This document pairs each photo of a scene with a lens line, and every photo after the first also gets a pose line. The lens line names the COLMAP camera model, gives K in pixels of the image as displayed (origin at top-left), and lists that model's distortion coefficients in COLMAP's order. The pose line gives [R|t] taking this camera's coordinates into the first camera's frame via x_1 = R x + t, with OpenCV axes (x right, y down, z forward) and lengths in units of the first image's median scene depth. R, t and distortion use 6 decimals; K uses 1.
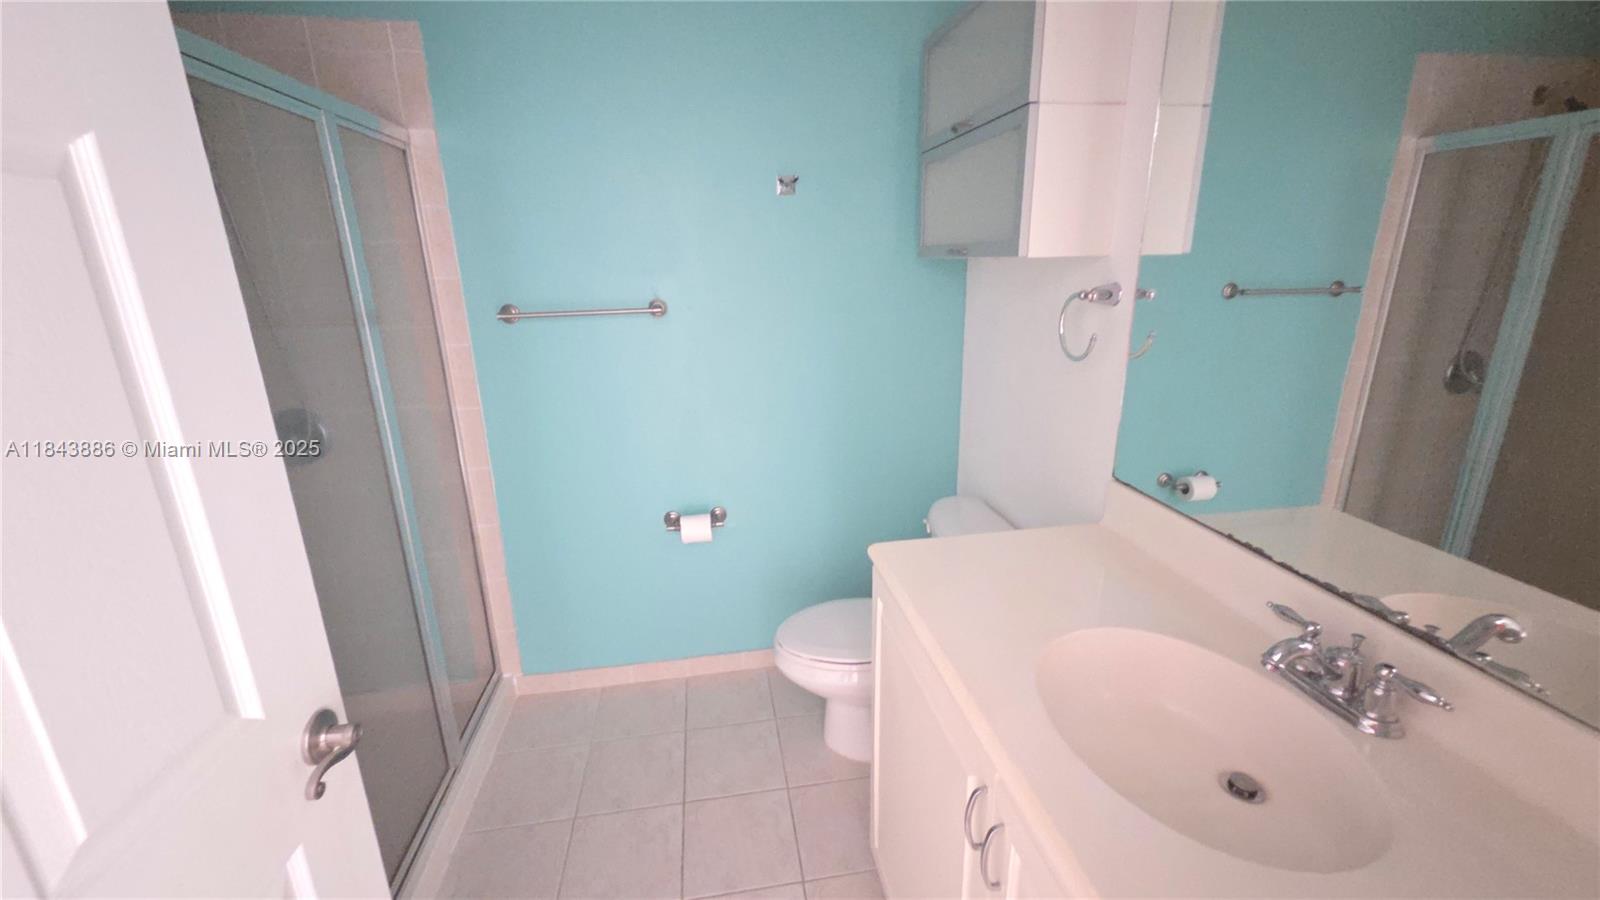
lens RADIAL K [[652.9, 0, 797.1], [0, 652.9, 453.7], [0, 0, 1]] dist [0.008157, -0.000884]
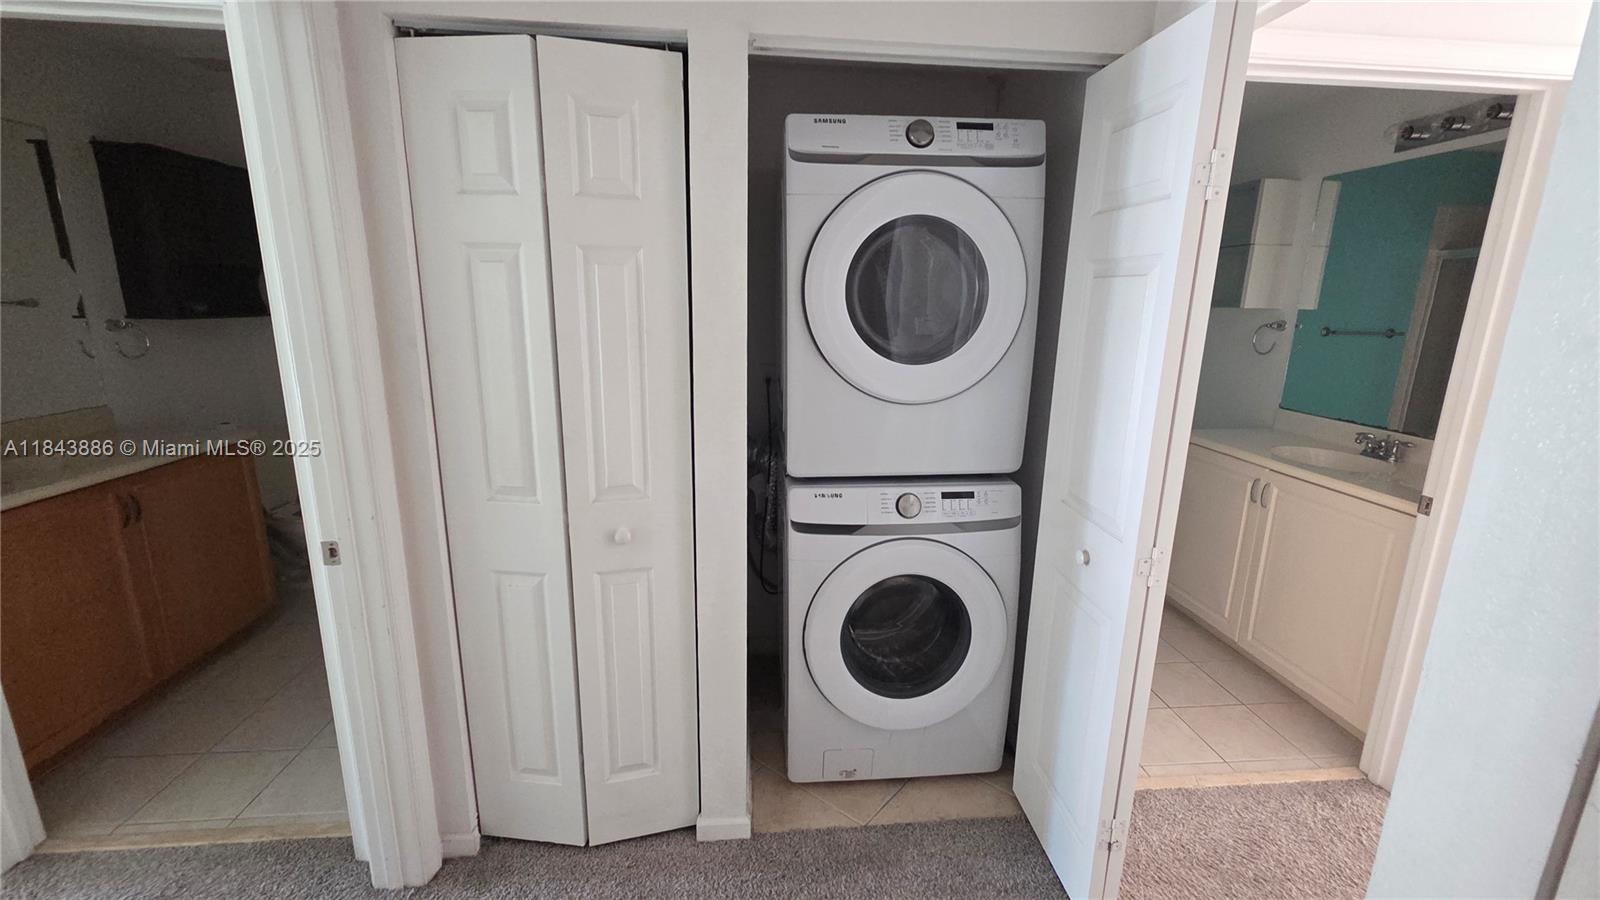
lens RADIAL K [[652.9, 0, 804.4], [0, 652.9, 444.7], [0, 0, 1]] dist [0.008157, -0.000884]
pose [[0.996947, 0.058153, -0.052108, -1.018240], [-0.061278, 0.996283, -0.060540, 0.402426], [0.048393, 0.063548, 0.996805, -1.305943]]
